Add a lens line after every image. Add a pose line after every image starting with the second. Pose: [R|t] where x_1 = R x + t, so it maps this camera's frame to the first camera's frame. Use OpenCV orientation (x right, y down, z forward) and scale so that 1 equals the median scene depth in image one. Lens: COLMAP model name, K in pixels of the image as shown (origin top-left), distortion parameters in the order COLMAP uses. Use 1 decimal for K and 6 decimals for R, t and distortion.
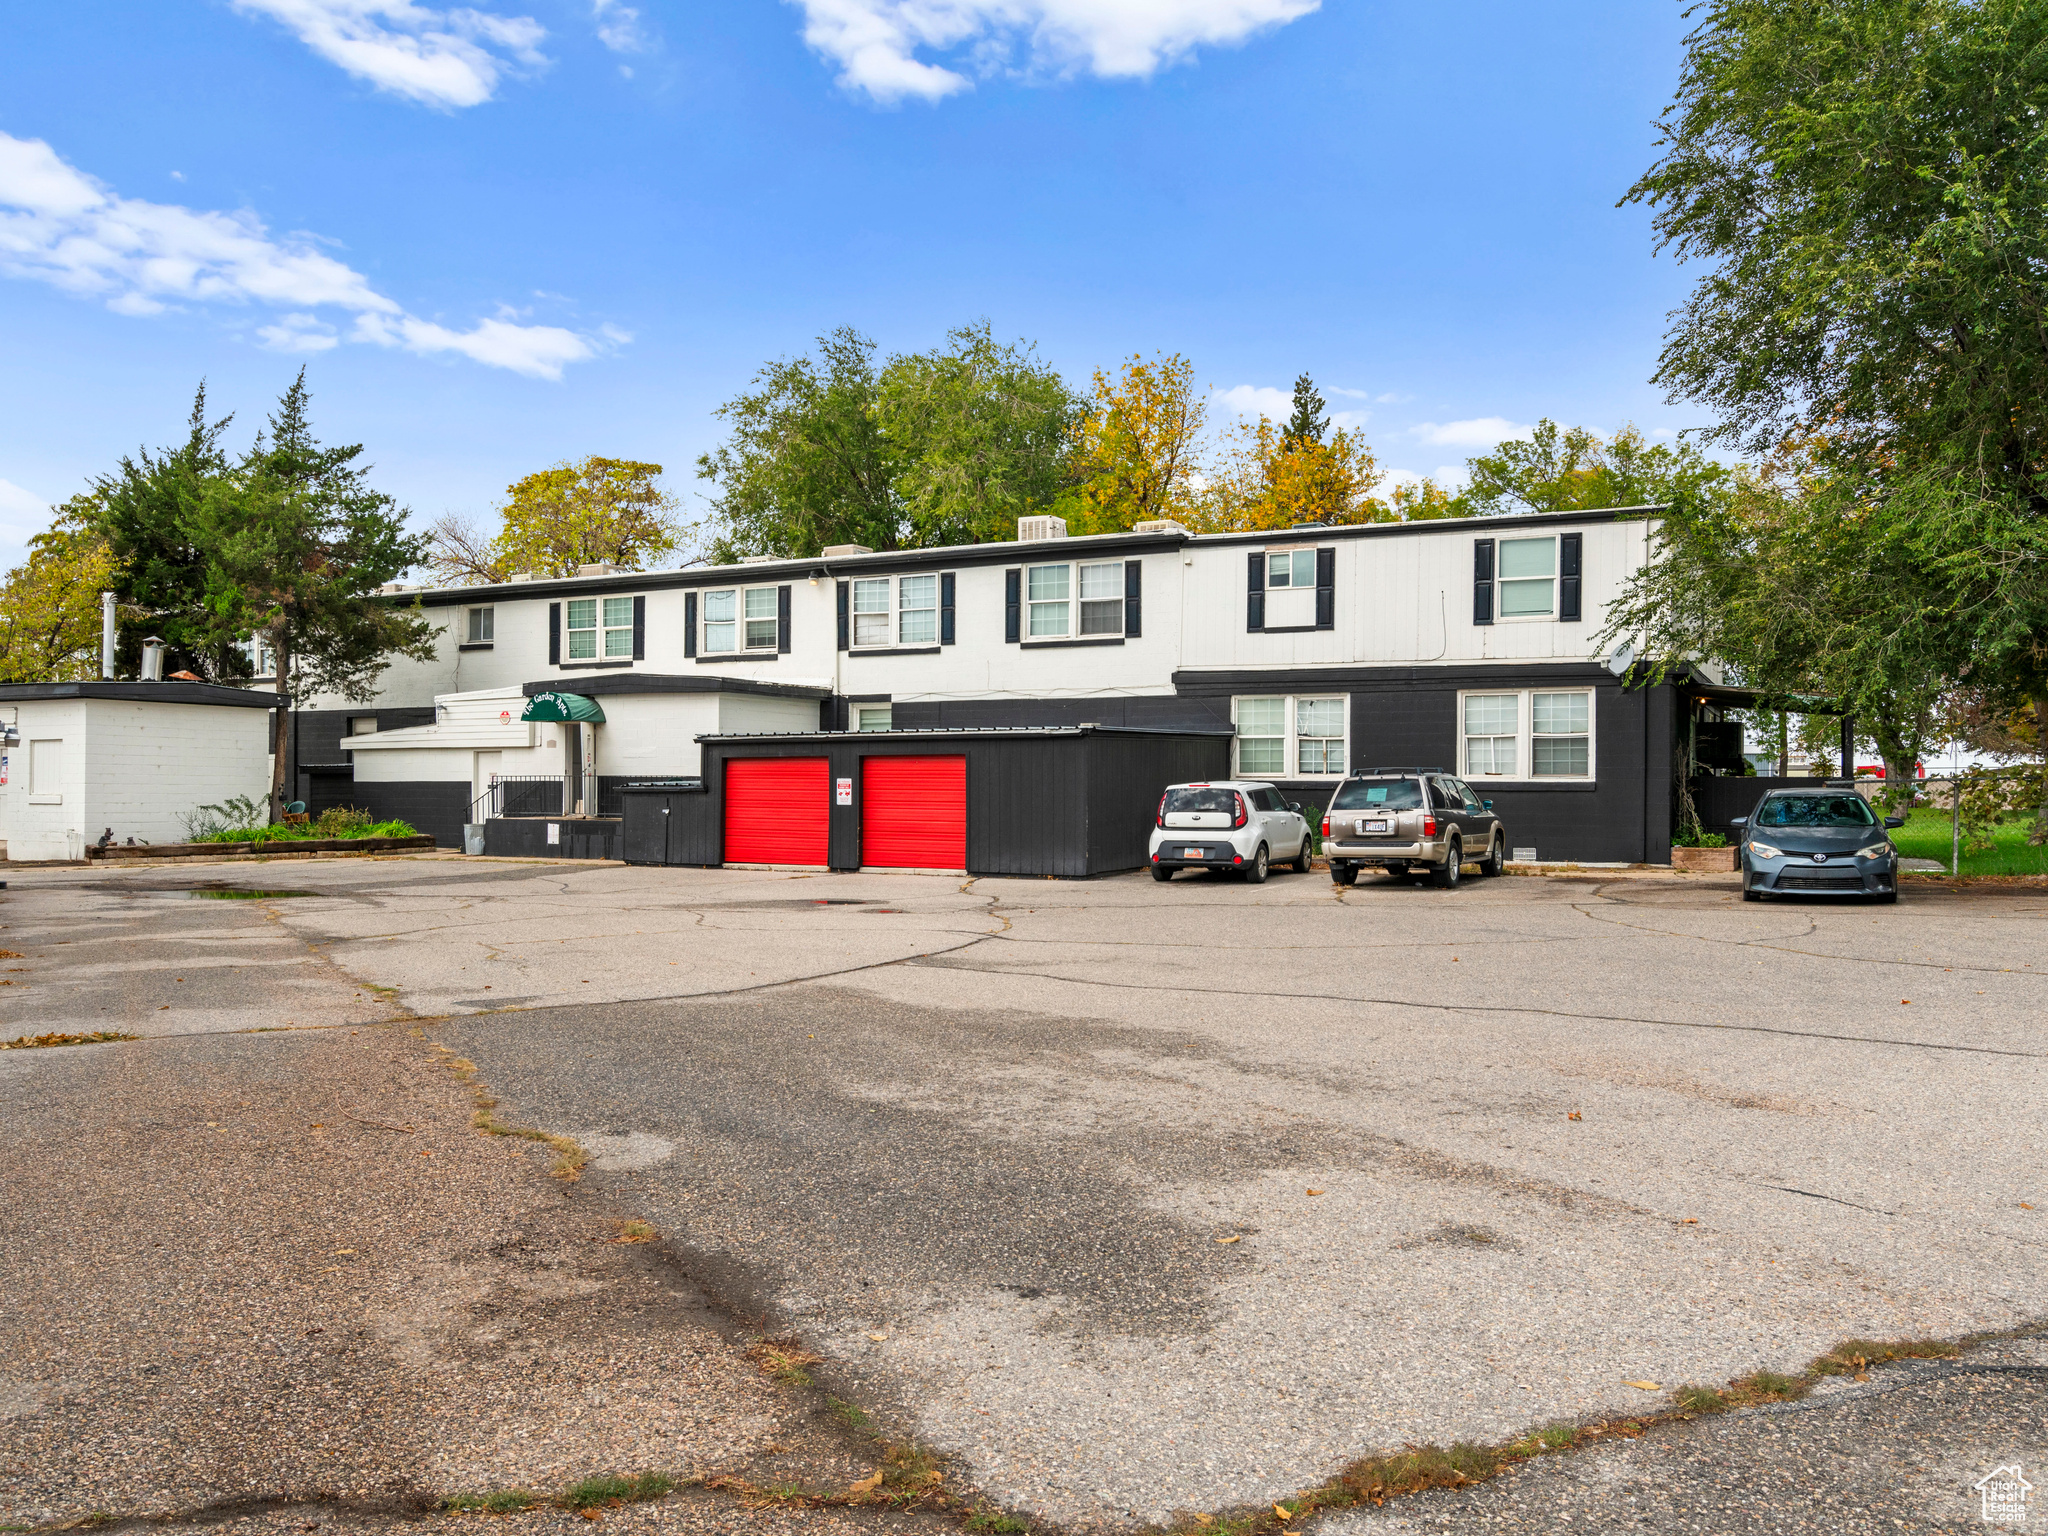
lens RADIAL K [[1316.4, 0, 1023.3], [0, 1316.4, 772.4], [0, 0, 1]] dist [0.001765, -0.000009]
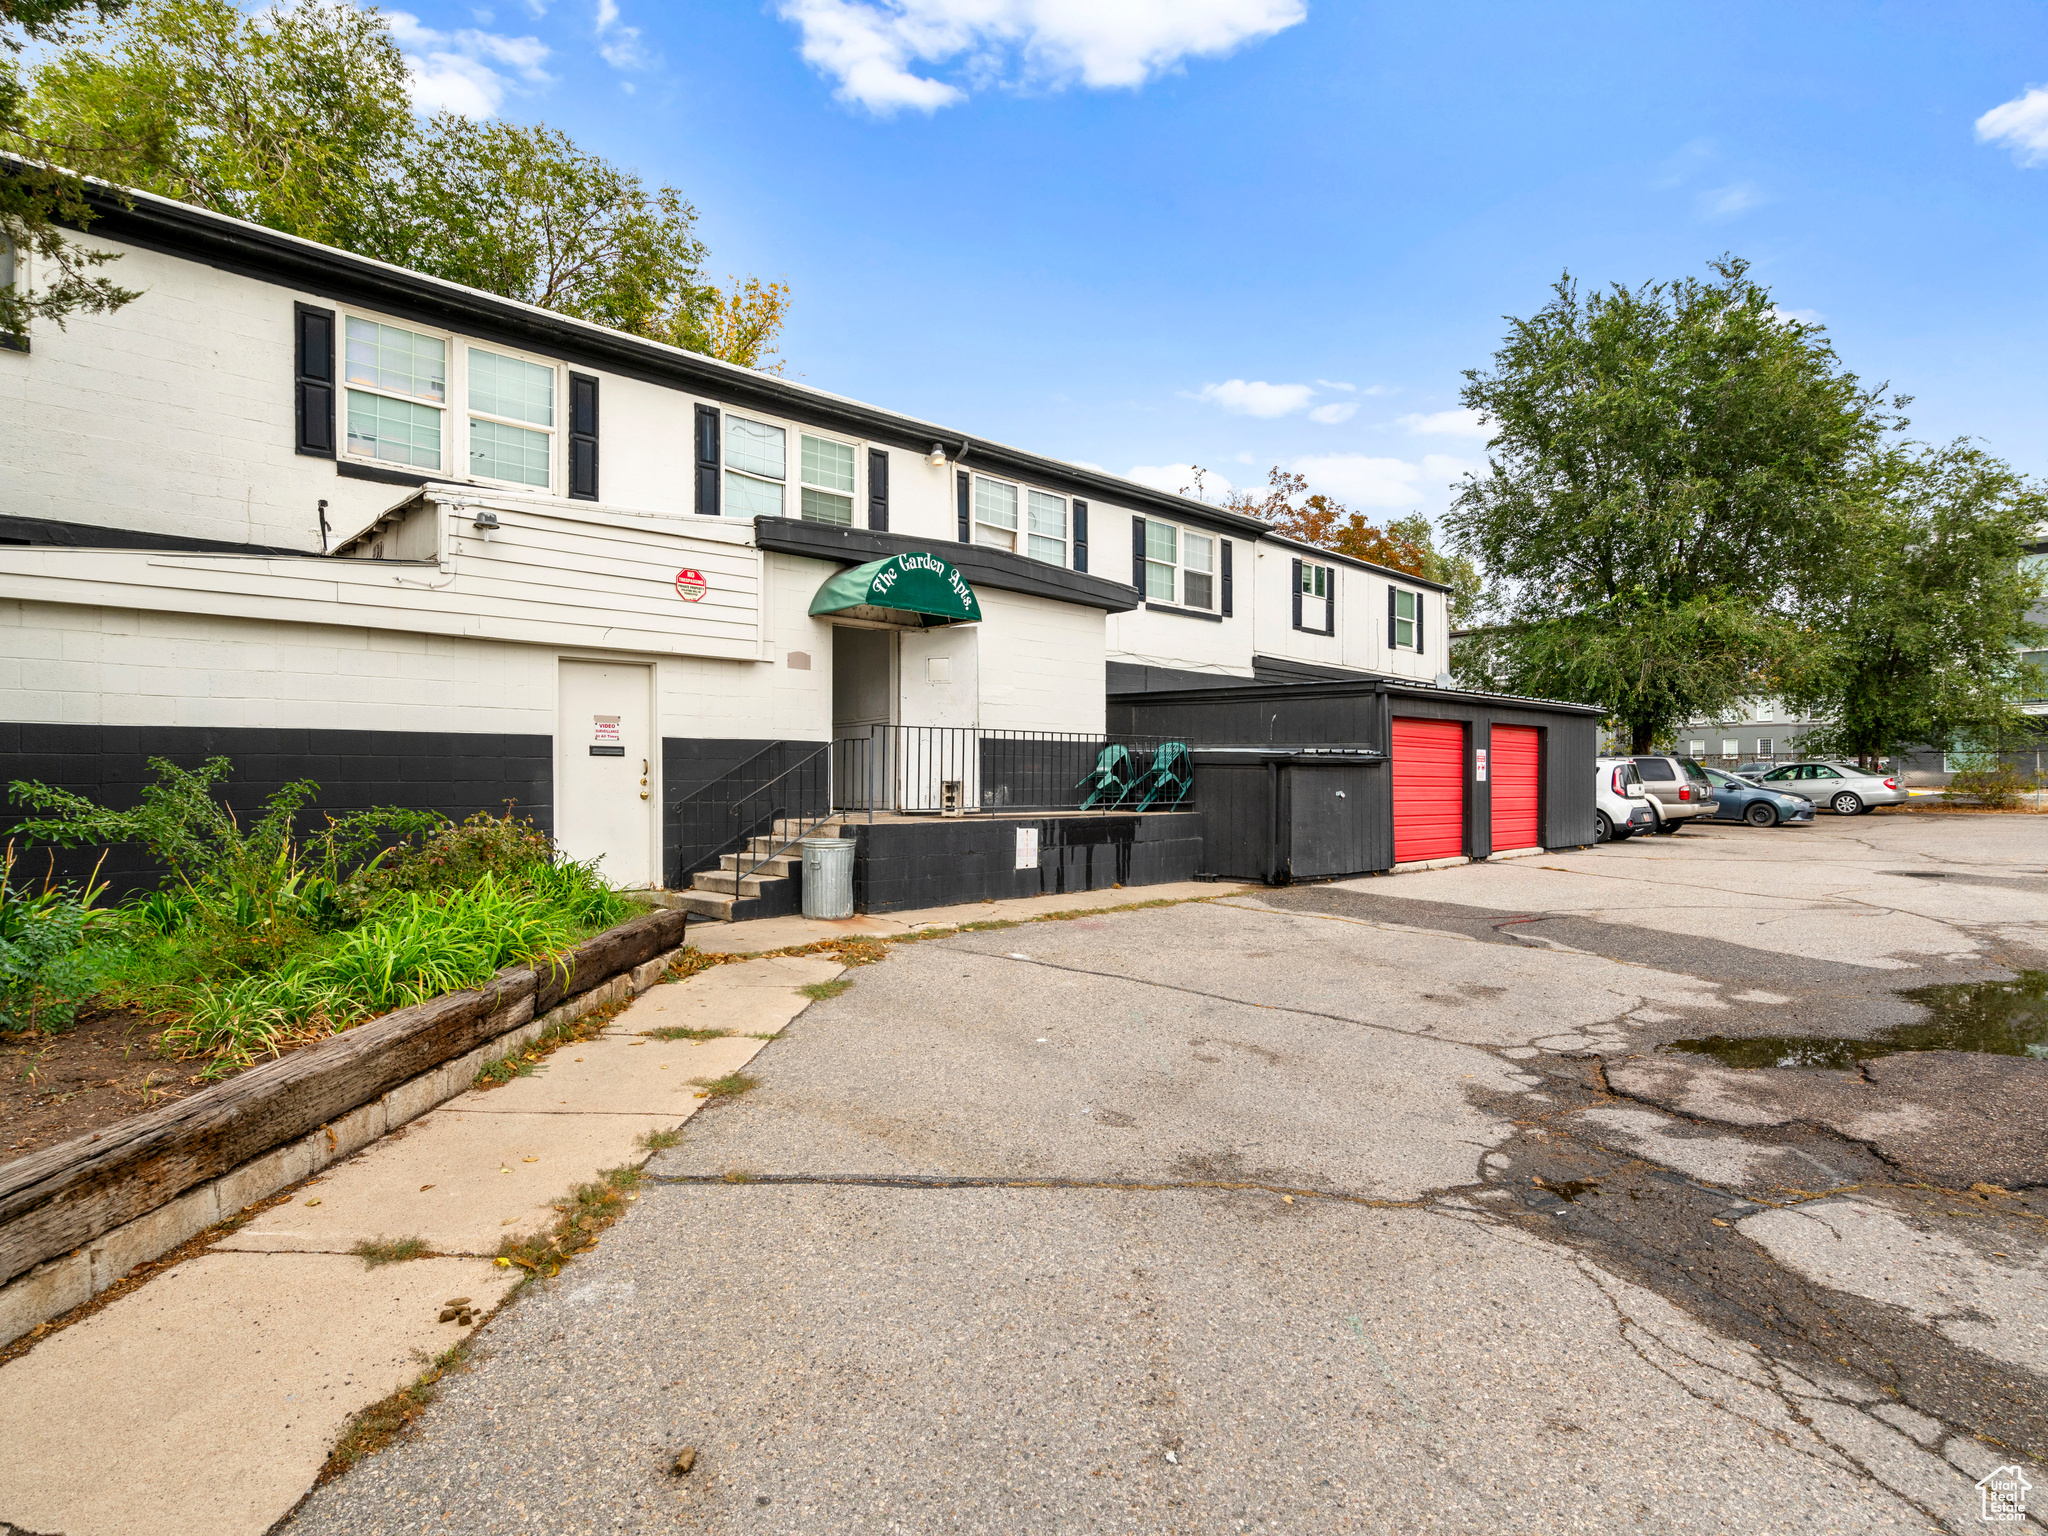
lens RADIAL K [[1040.9, 0, 1023.5], [0, 1040.9, 771.3], [0, 0, 1]] dist [-0.002465, -0.000073]
pose [[0.387102, 0.006511, 0.922014, -0.715486], [-0.004775, 0.999976, -0.005057, 0.019913], [-0.922025, -0.002445, 0.387123, 0.850598]]
